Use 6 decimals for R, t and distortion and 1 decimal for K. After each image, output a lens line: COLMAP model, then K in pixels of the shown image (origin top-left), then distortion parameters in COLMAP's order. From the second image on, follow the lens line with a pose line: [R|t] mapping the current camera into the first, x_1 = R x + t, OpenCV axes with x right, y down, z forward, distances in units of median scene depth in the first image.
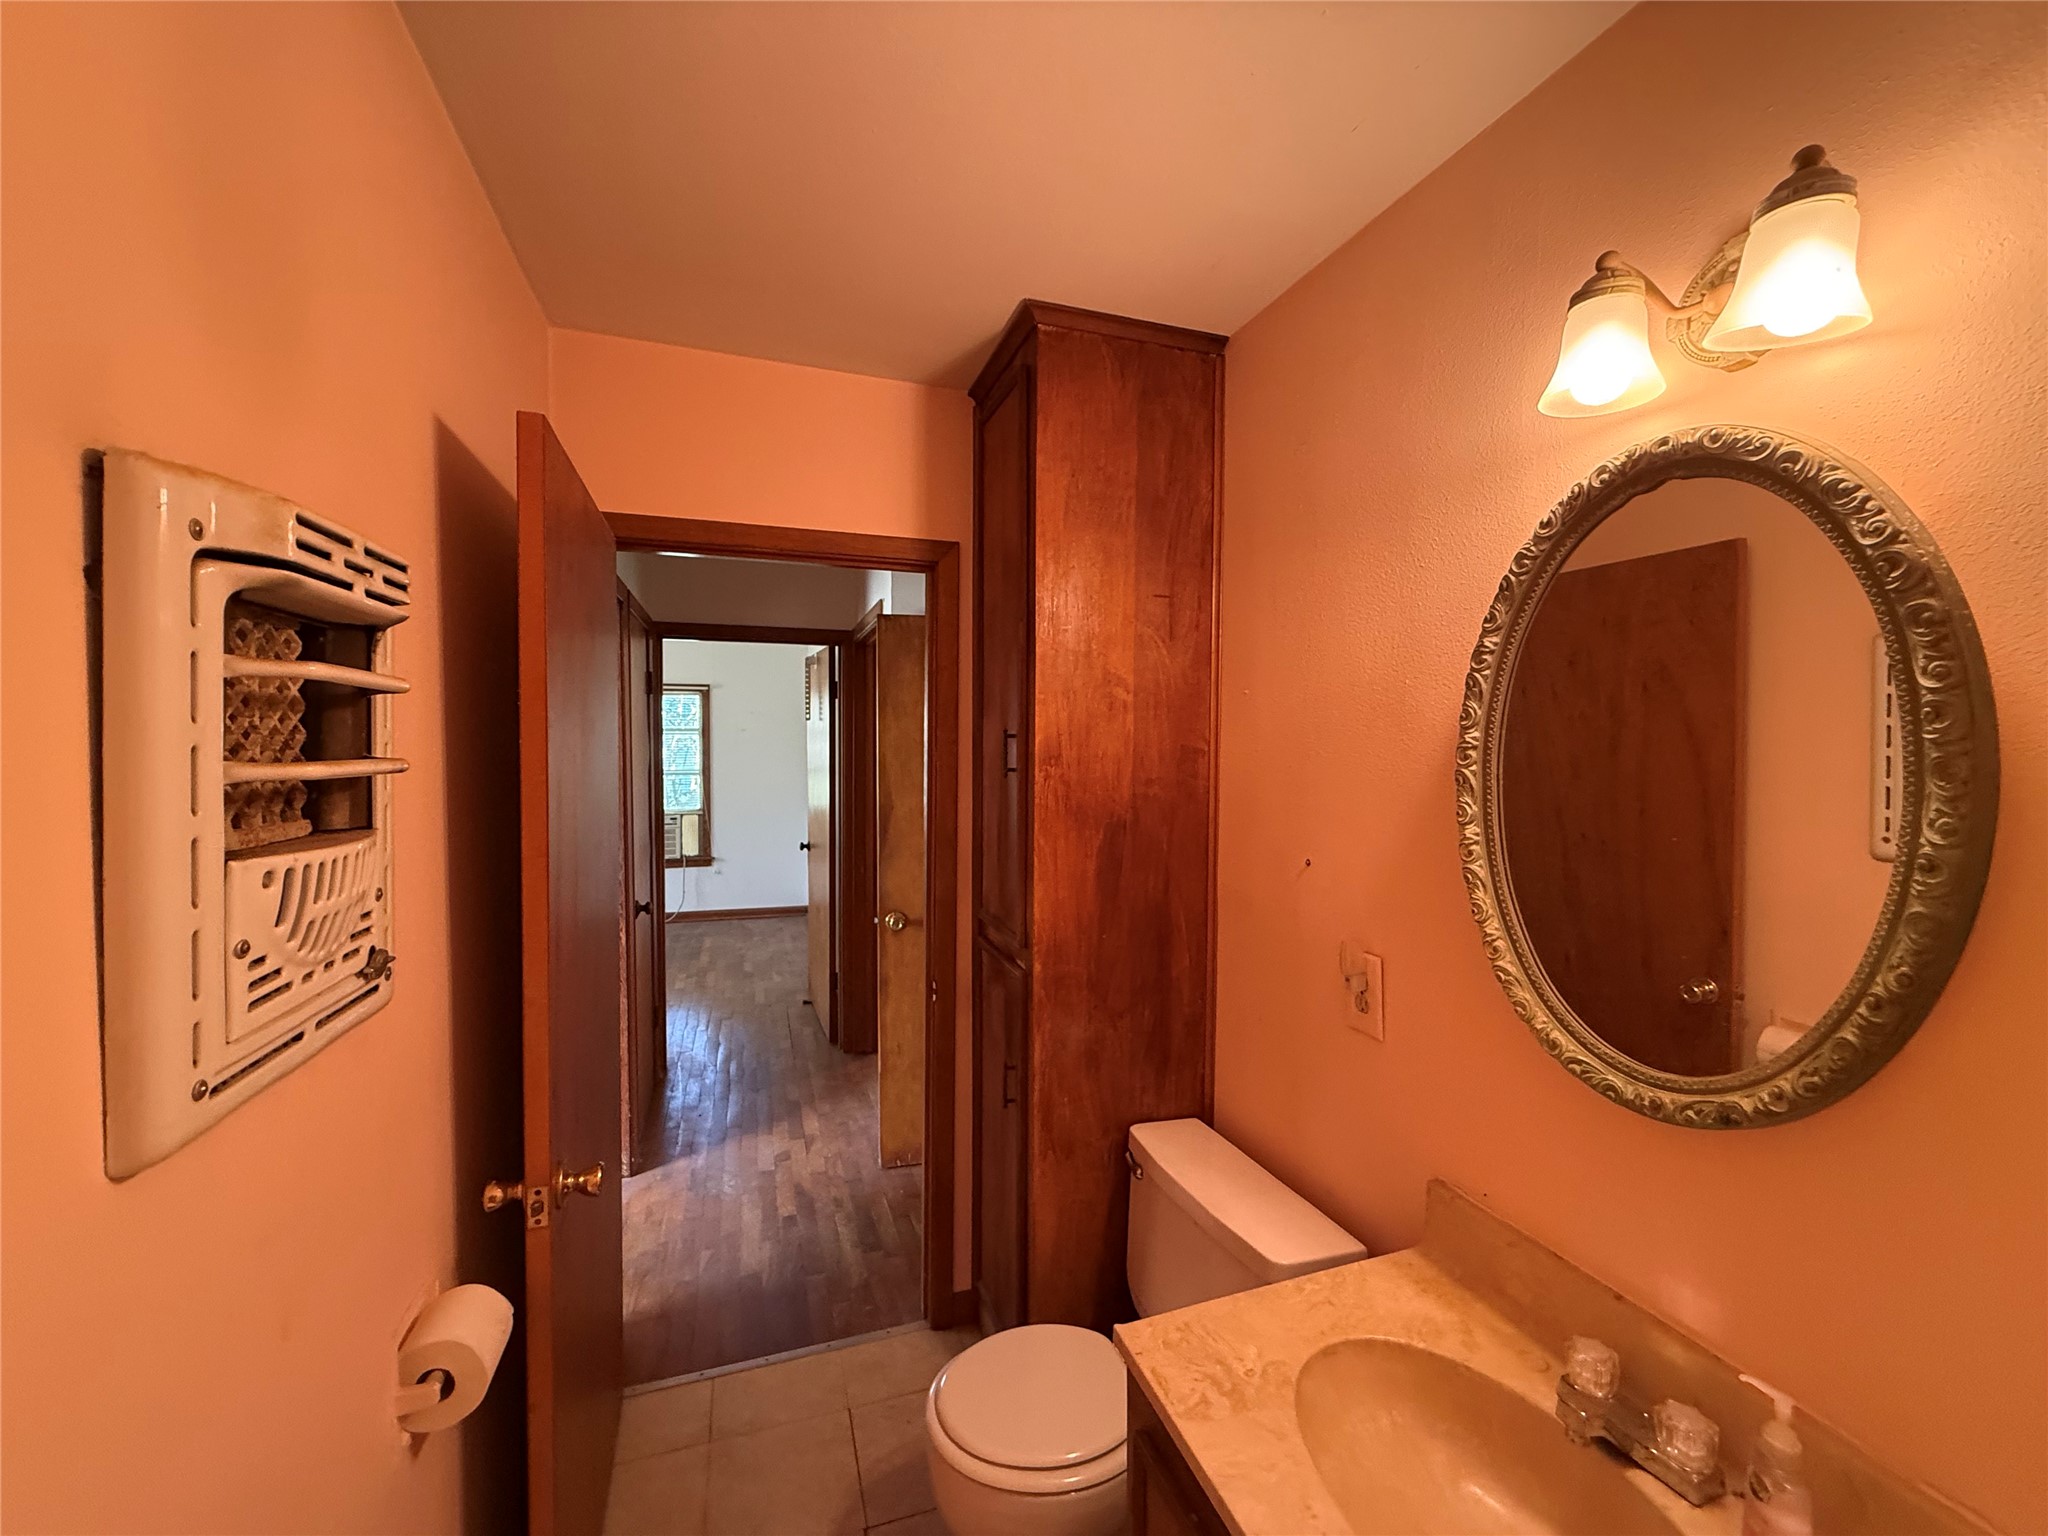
lens RADIAL K [[817.5, 0, 1021.2], [0, 817.5, 764.3], [0, 0, 1]] dist [-0.000052, 0.000280]
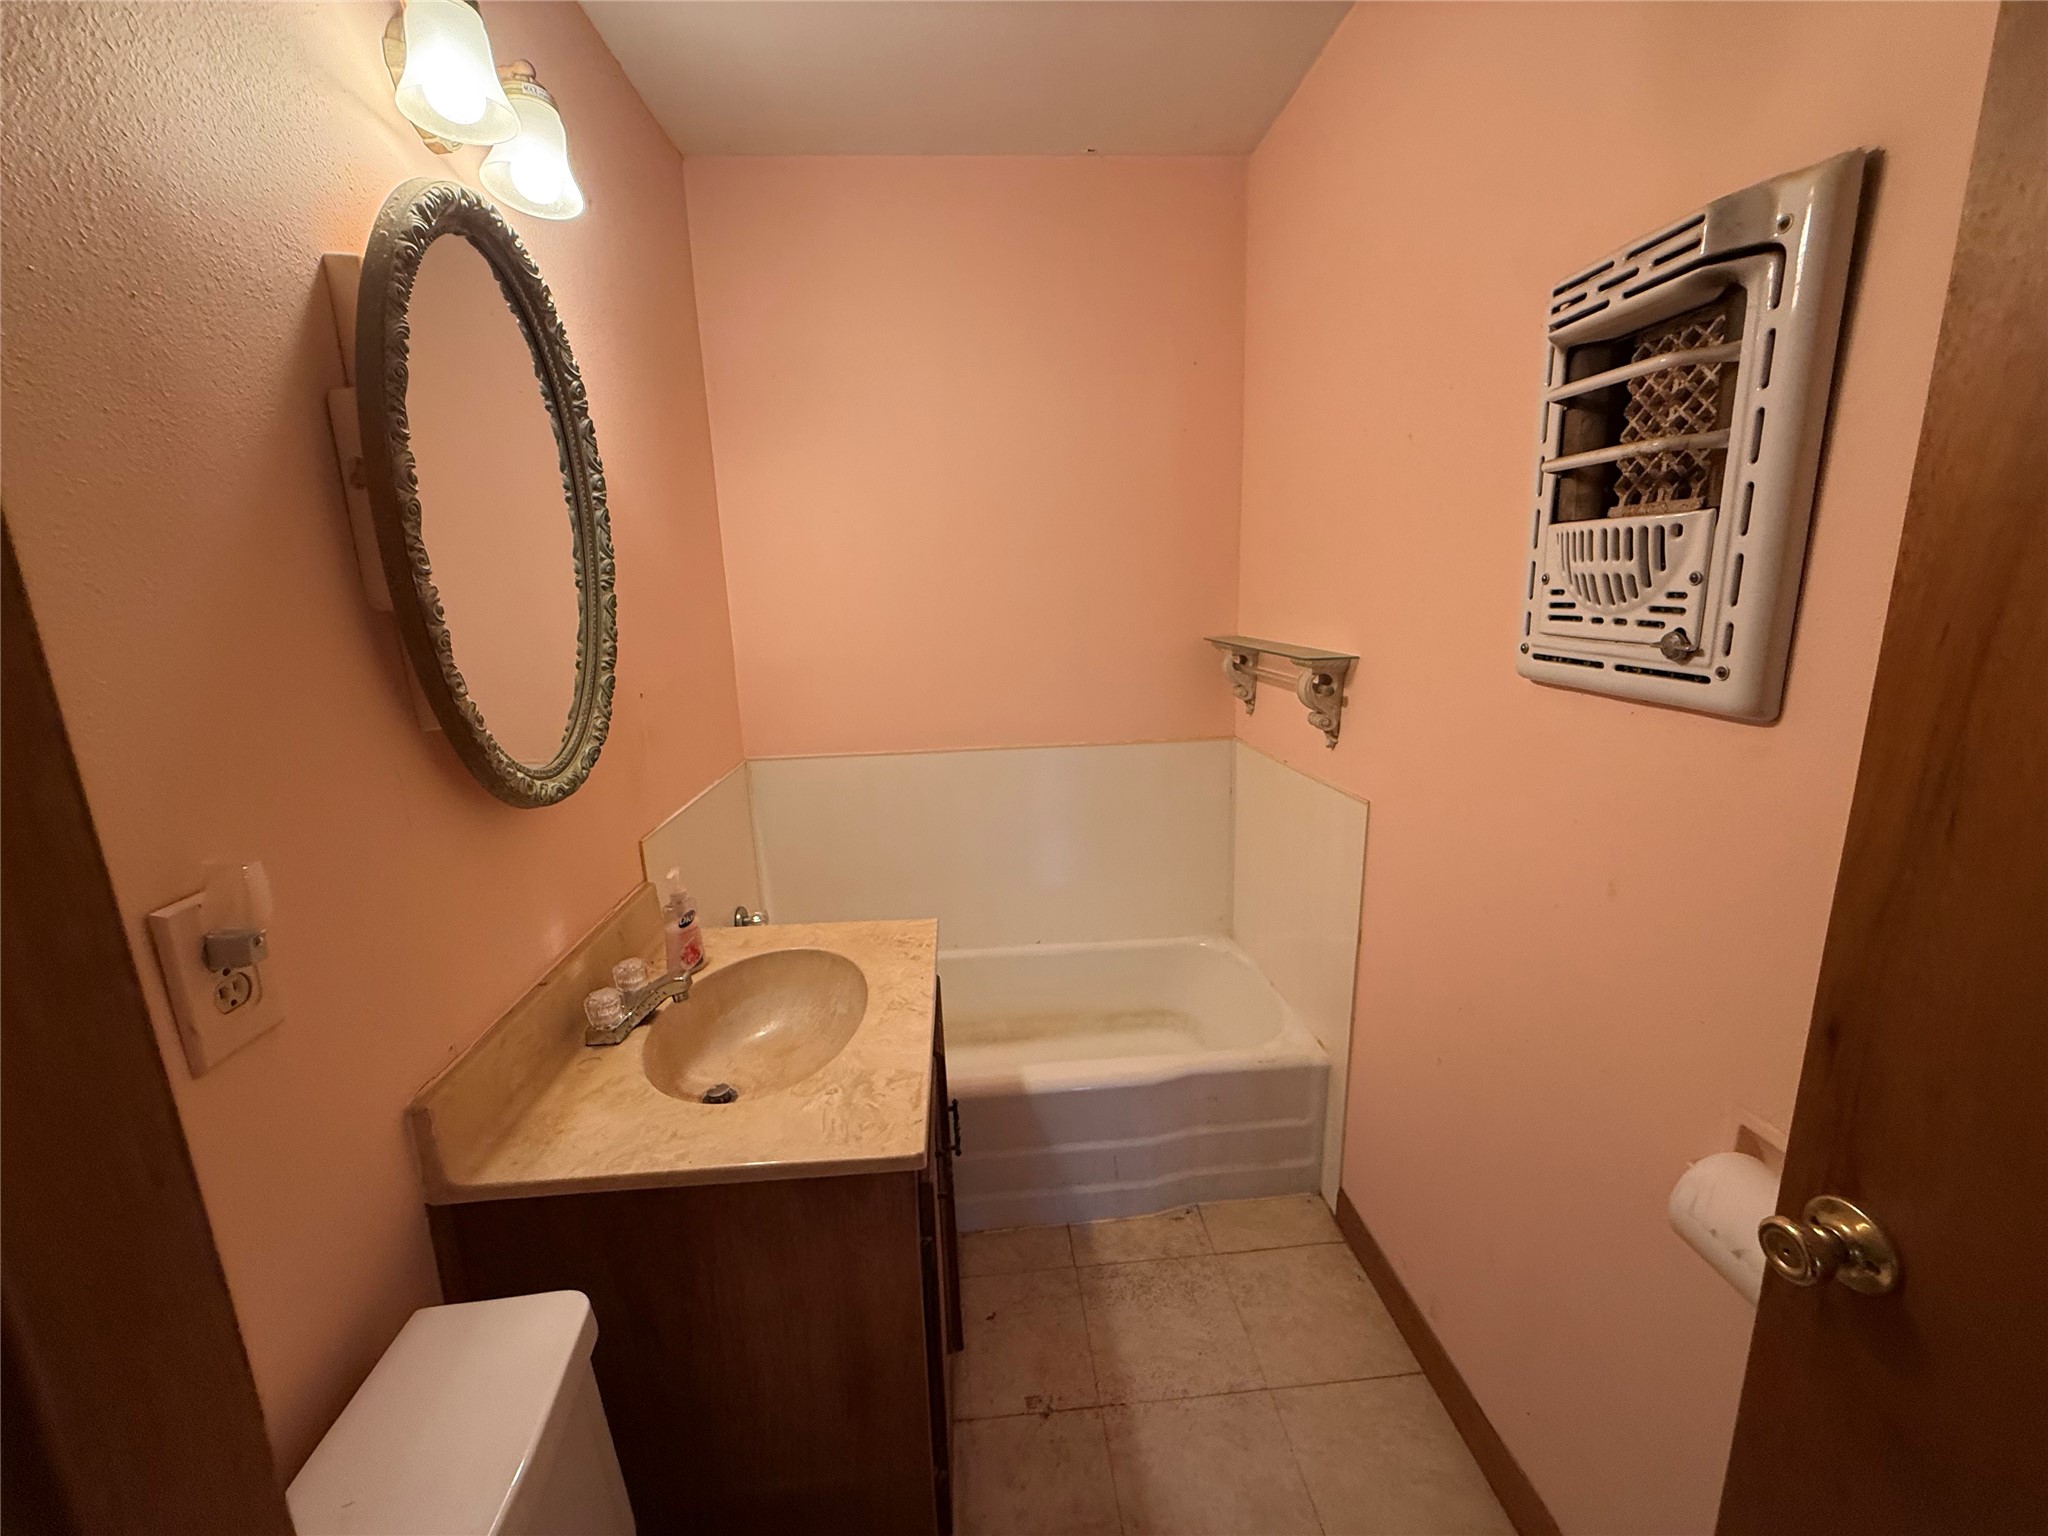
lens RADIAL K [[817.5, 0, 1026.3], [0, 817.5, 762.3], [0, 0, 1]] dist [-0.000052, 0.000280]
pose [[-0.968458, -0.027526, 0.247652, -0.259898], [0.035962, 0.968034, 0.248226, 0.102165], [-0.246568, 0.249303, -0.936511, 2.242230]]
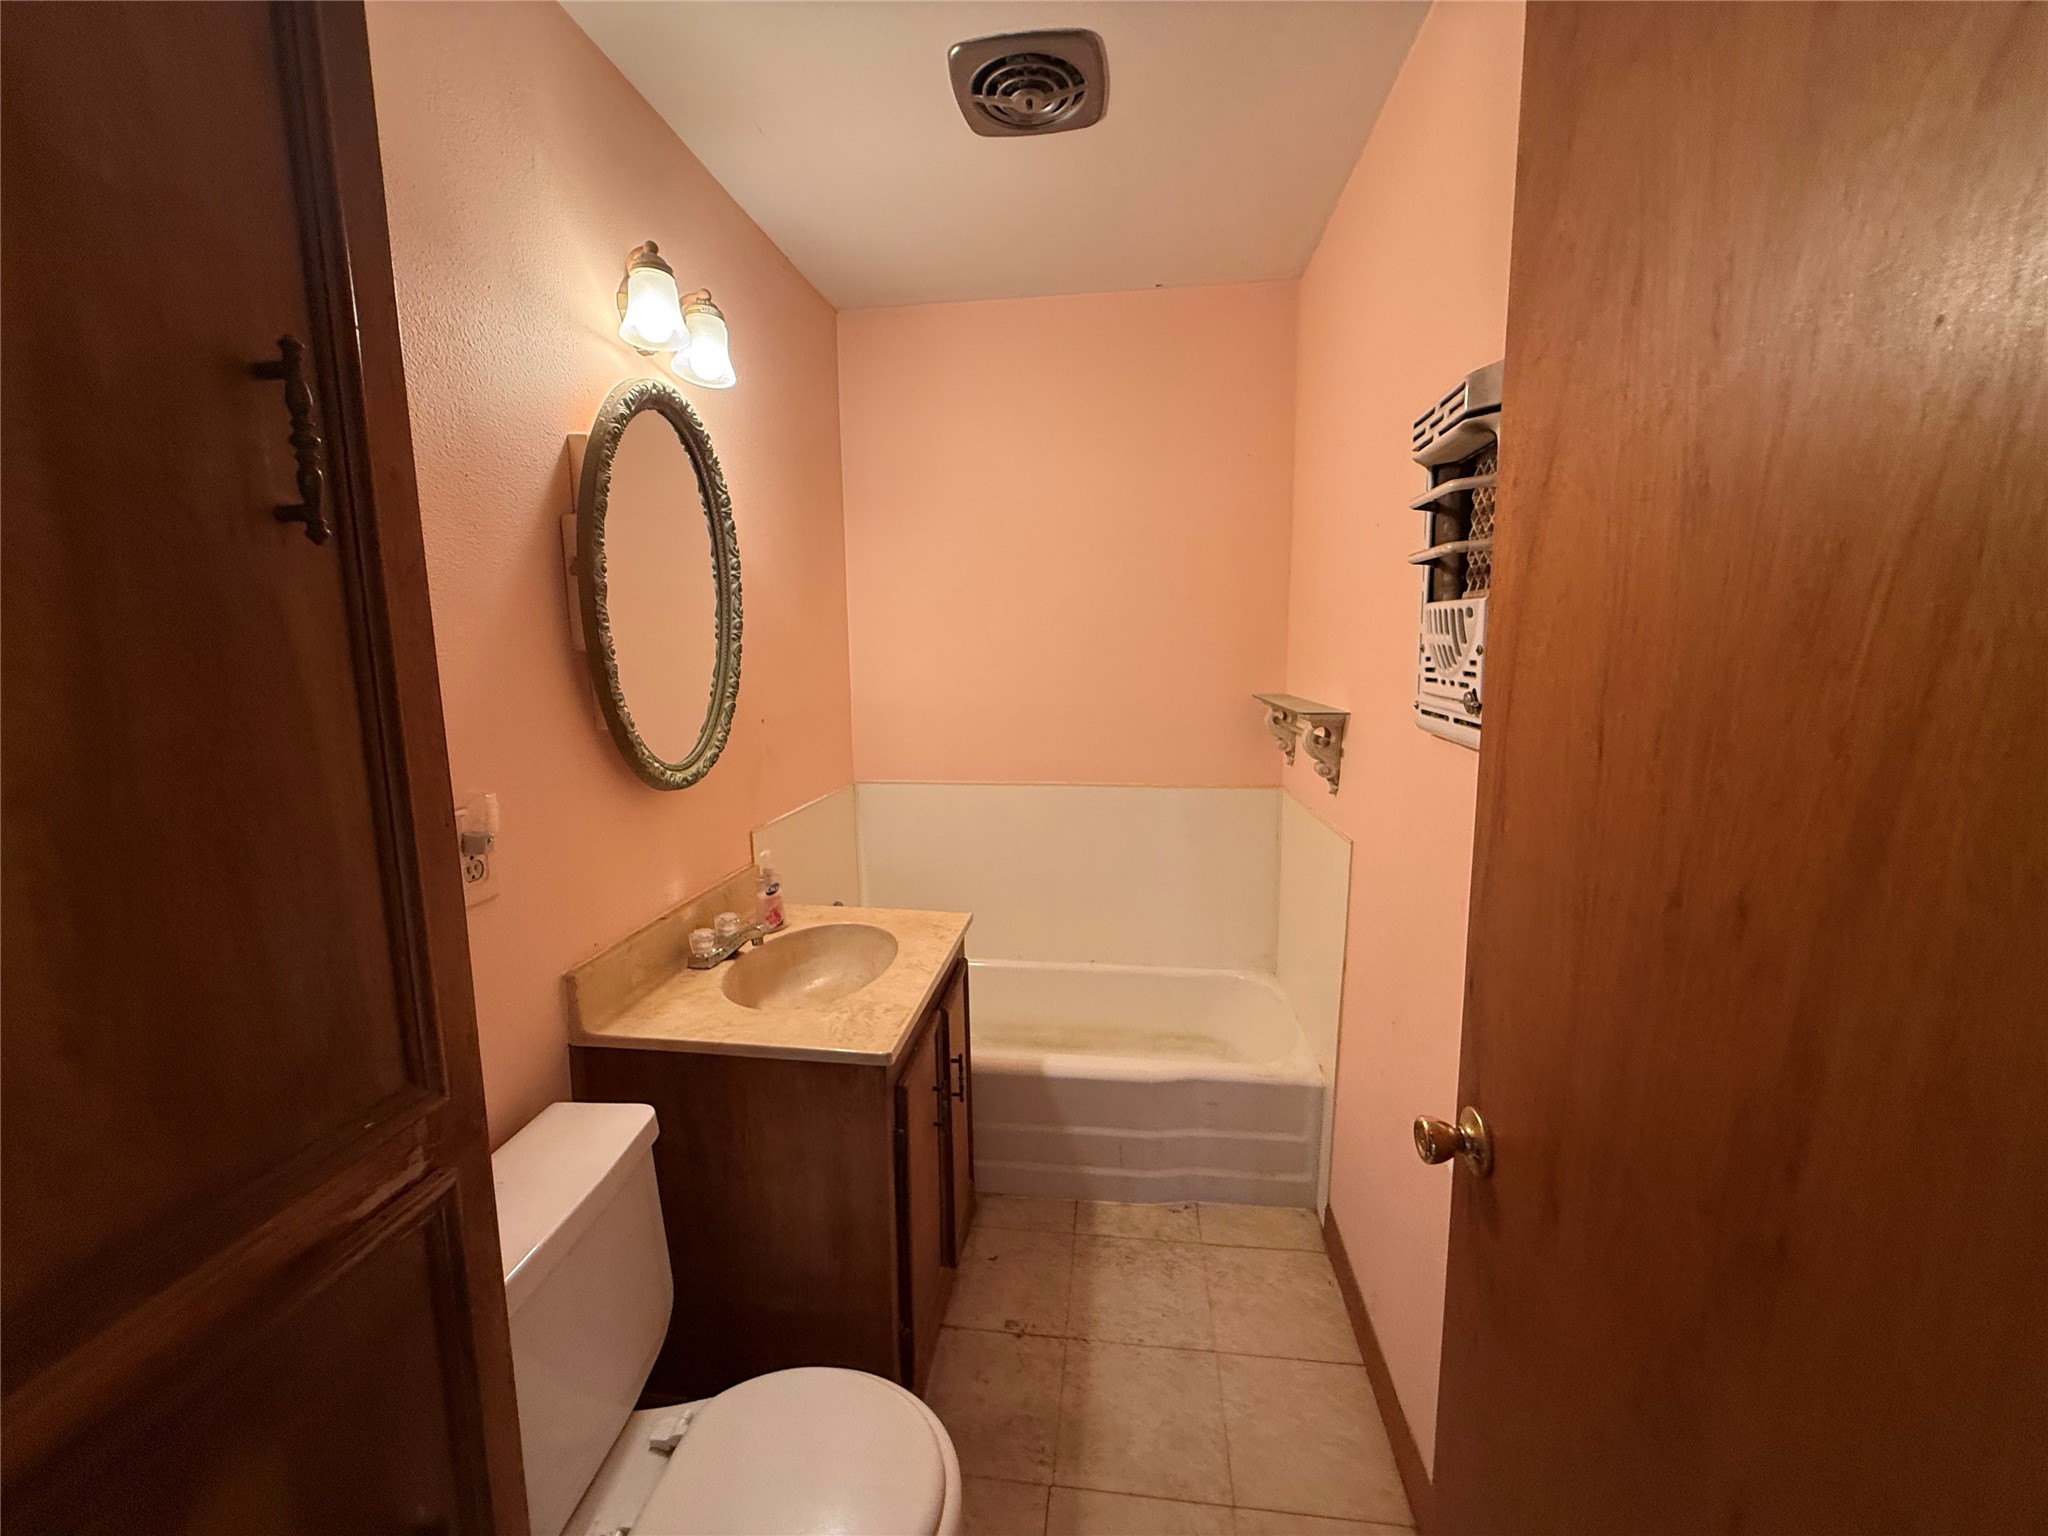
lens RADIAL K [[817.5, 0, 1027.1], [0, 817.5, 762.9], [0, 0, 1]] dist [-0.000052, 0.000280]
pose [[-0.899986, -0.058103, 0.432030, -0.732071], [0.021531, 0.983943, 0.177180, 0.093849], [-0.435388, 0.168762, -0.884283, 2.518861]]
